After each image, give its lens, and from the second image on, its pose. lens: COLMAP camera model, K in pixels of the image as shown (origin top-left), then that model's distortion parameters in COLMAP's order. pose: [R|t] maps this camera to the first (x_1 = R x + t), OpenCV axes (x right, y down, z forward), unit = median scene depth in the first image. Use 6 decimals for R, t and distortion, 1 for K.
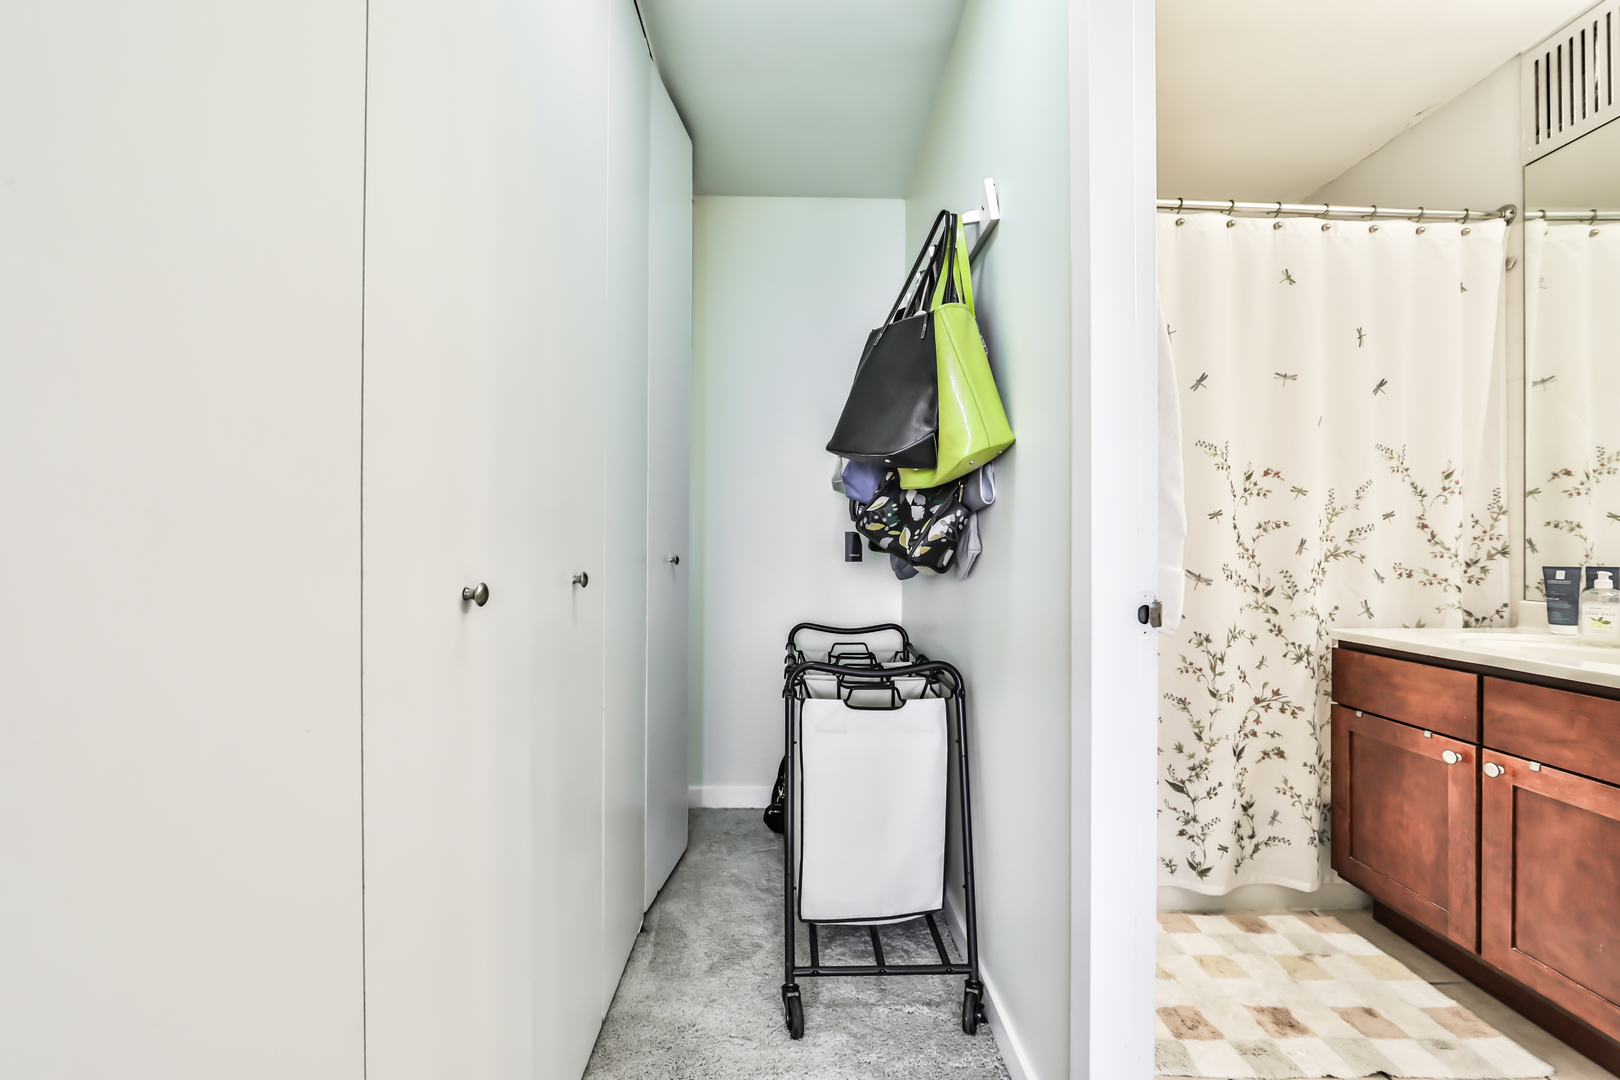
lens RADIAL K [[634.4, 0, 798.6], [0, 634.4, 541.1], [0, 0, 1]] dist [-0.012576, 0.001905]
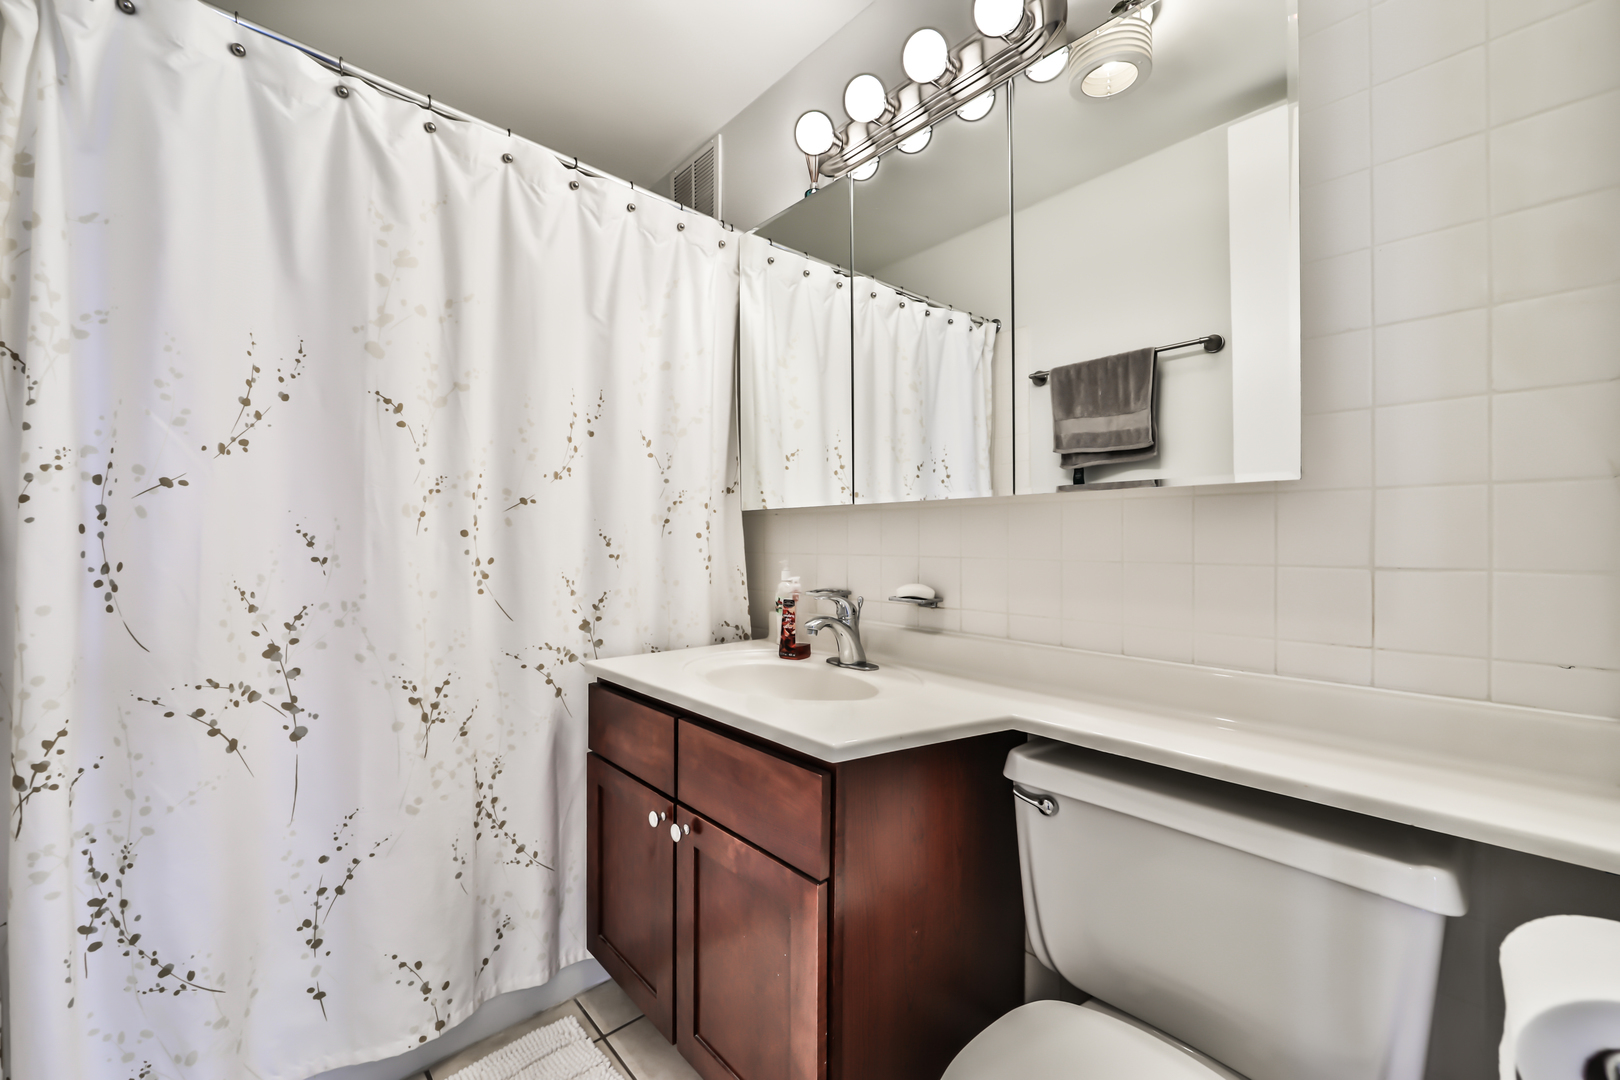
lens RADIAL K [[634.4, 0, 802.0], [0, 634.4, 541.3], [0, 0, 1]] dist [-0.012576, 0.001905]
pose [[0.753010, -0.005265, 0.657989, 0.507395], [0.000501, 0.999972, 0.007428, -0.024596], [-0.658009, -0.005264, 0.752991, 0.188870]]
